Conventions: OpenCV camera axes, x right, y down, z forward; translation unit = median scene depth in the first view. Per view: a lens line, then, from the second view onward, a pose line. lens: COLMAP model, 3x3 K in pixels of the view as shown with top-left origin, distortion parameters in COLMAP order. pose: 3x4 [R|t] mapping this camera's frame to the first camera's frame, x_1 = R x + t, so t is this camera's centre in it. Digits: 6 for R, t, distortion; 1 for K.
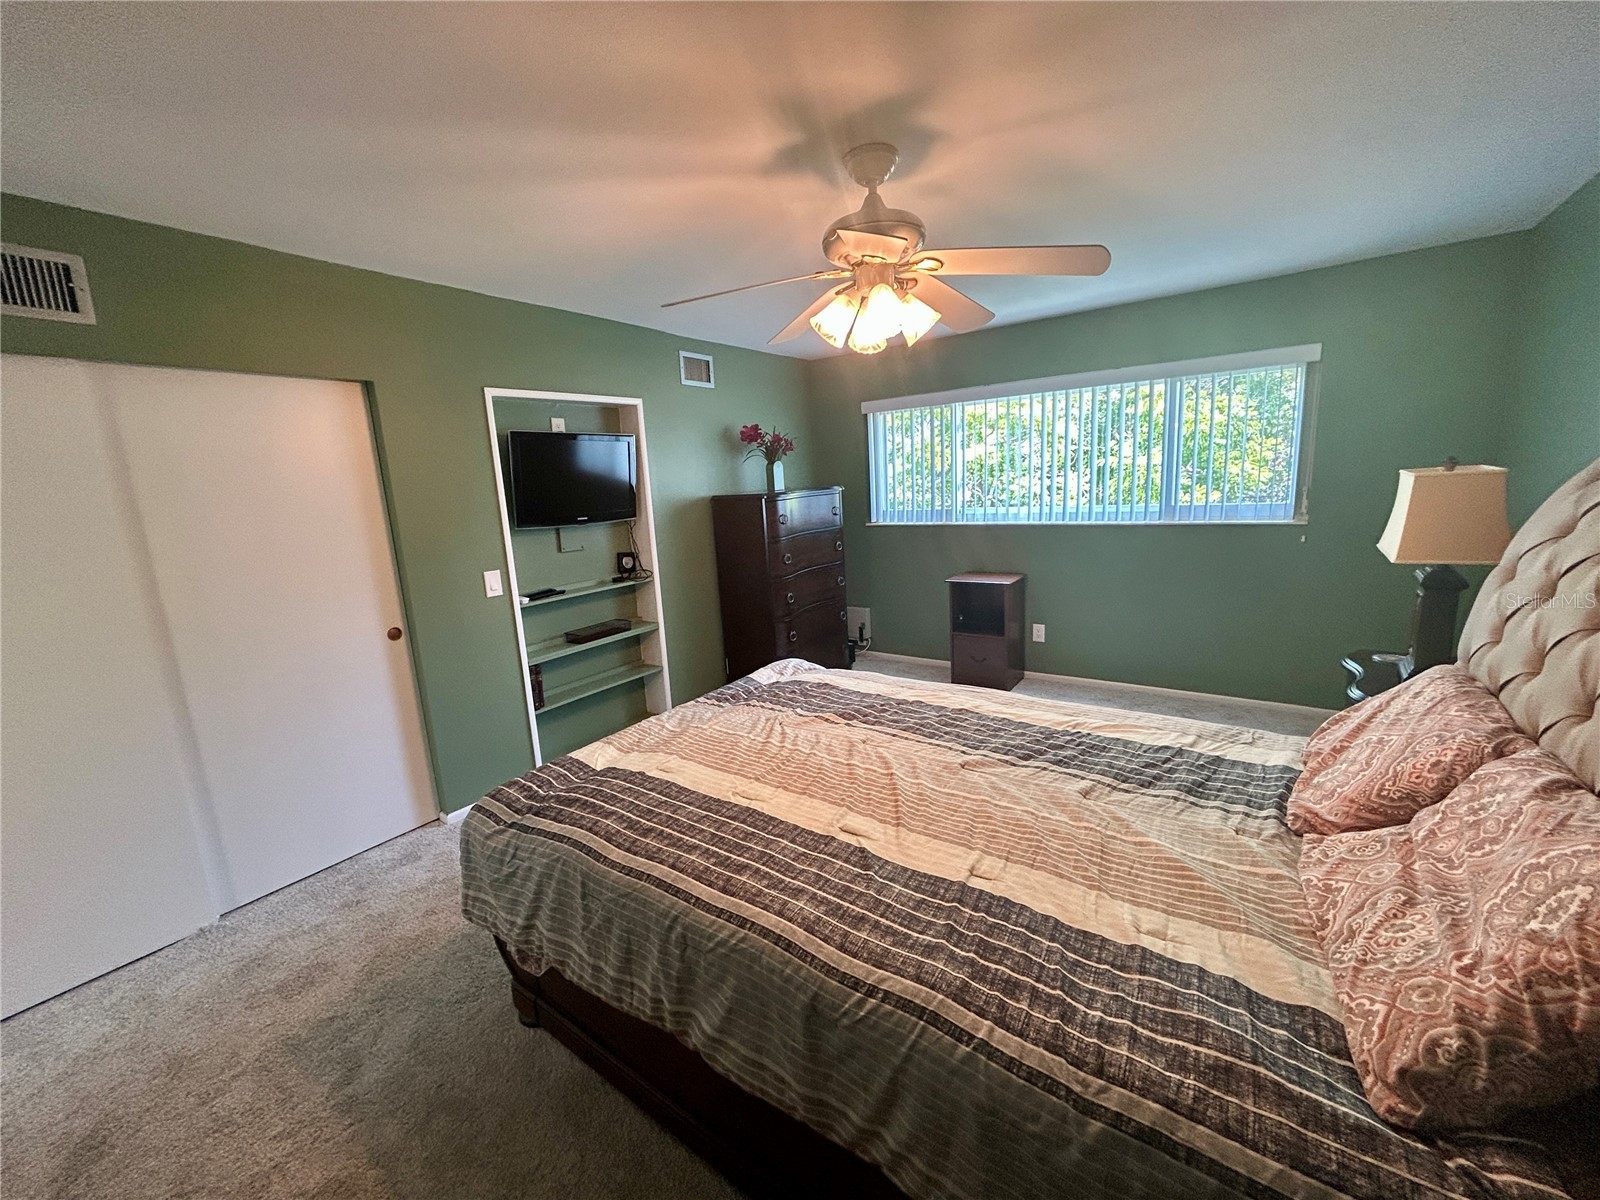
lens RADIAL K [[644.2, 0, 797.3], [0, 644.2, 598.1], [0, 0, 1]] dist [-0.003369, 0.002512]
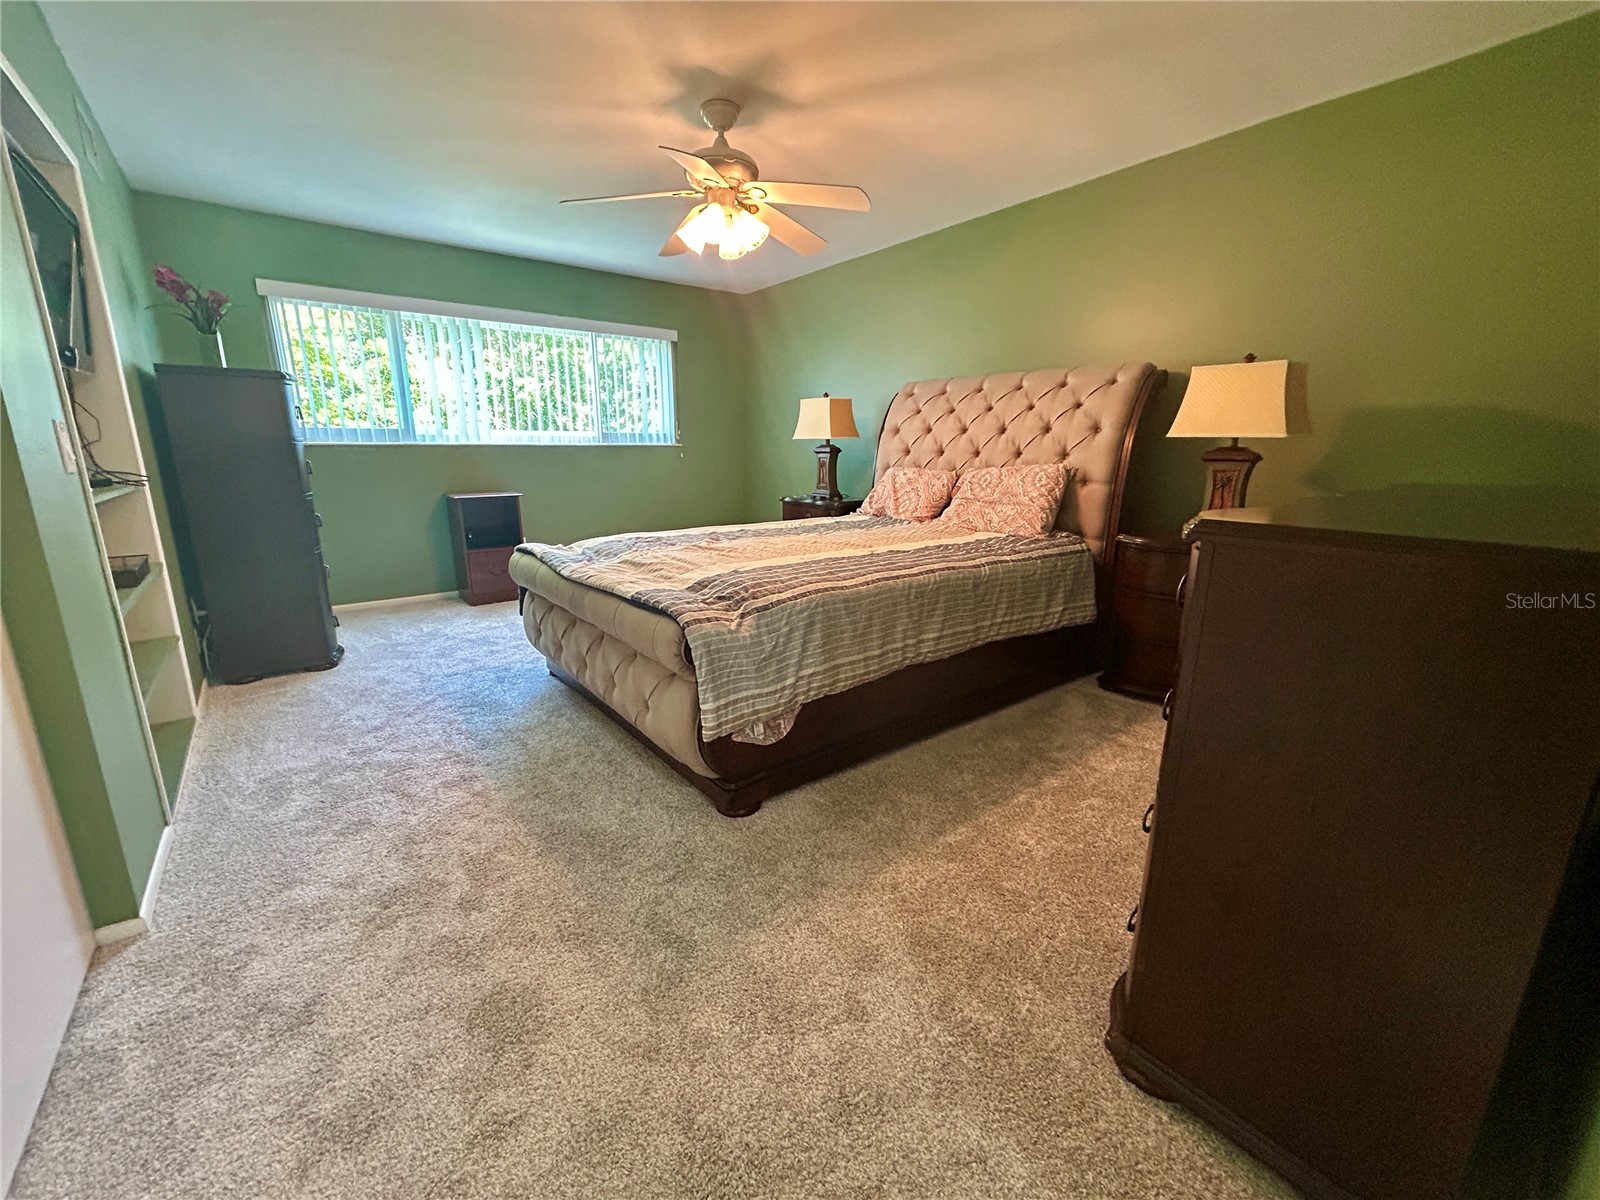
lens RADIAL K [[644.2, 0, 794.9], [0, 644.2, 600.6], [0, 0, 1]] dist [-0.003369, 0.002512]
pose [[0.269690, -0.165498, 0.948619, -1.410152], [0.162104, 0.978864, 0.124689, 0.212104], [-0.949205, 0.120147, 0.290818, 0.612575]]
